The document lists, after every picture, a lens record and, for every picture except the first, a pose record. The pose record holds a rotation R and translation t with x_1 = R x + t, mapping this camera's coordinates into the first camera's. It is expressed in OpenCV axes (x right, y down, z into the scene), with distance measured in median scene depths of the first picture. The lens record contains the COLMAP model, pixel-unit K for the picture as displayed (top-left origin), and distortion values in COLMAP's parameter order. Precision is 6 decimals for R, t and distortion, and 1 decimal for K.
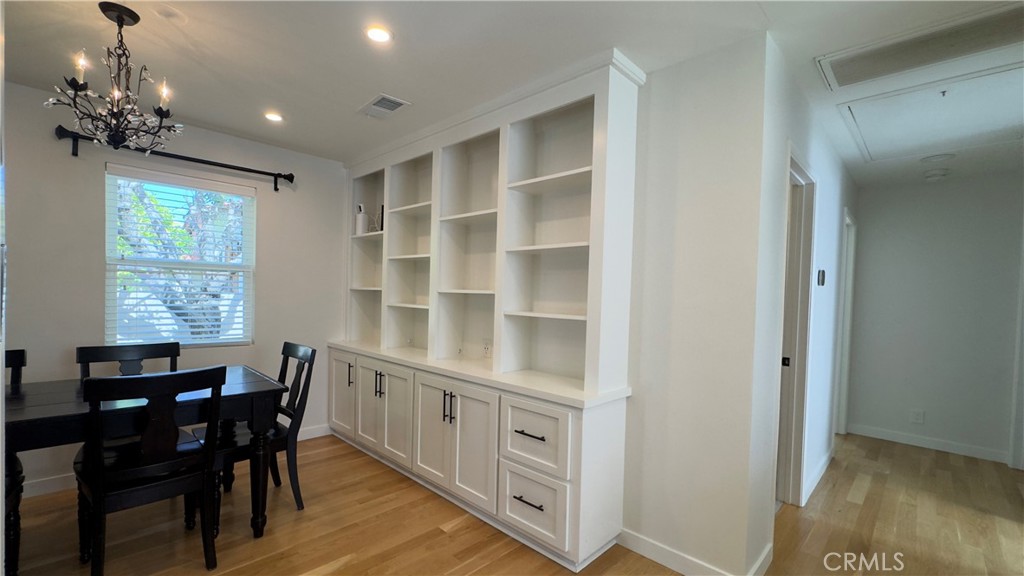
lens RADIAL K [[409.8, 0, 511.4], [0, 409.8, 298.3], [0, 0, 1]] dist [-0.002402, 0.000174]
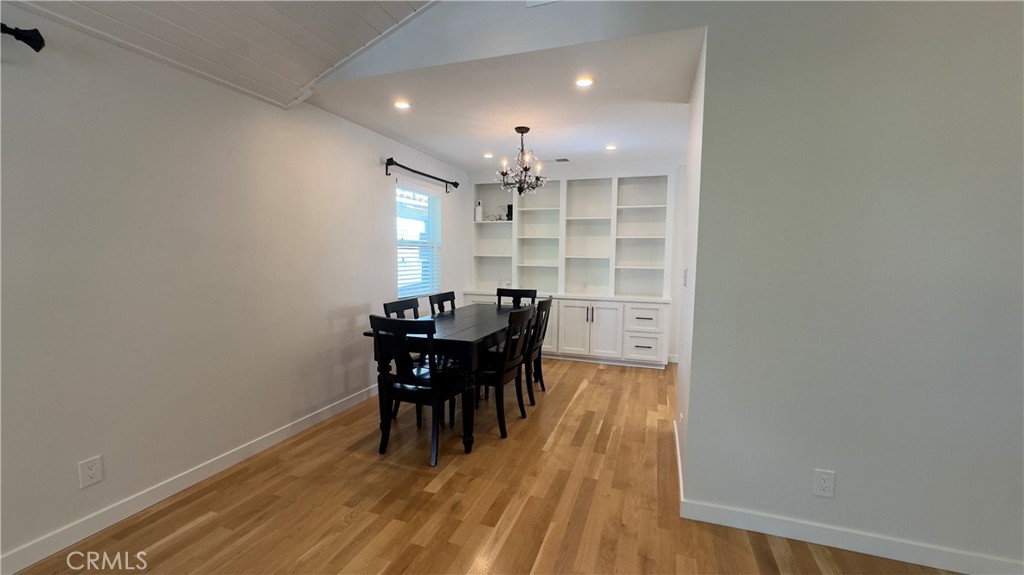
lens RADIAL K [[409.8, 0, 514.2], [0, 409.8, 281.4], [0, 0, 1]] dist [-0.002402, 0.000174]
pose [[0.893094, -0.049730, 0.447114, -1.386431], [0.020785, 0.997371, 0.069414, -0.047638], [-0.449391, -0.052700, 0.891780, -0.629499]]
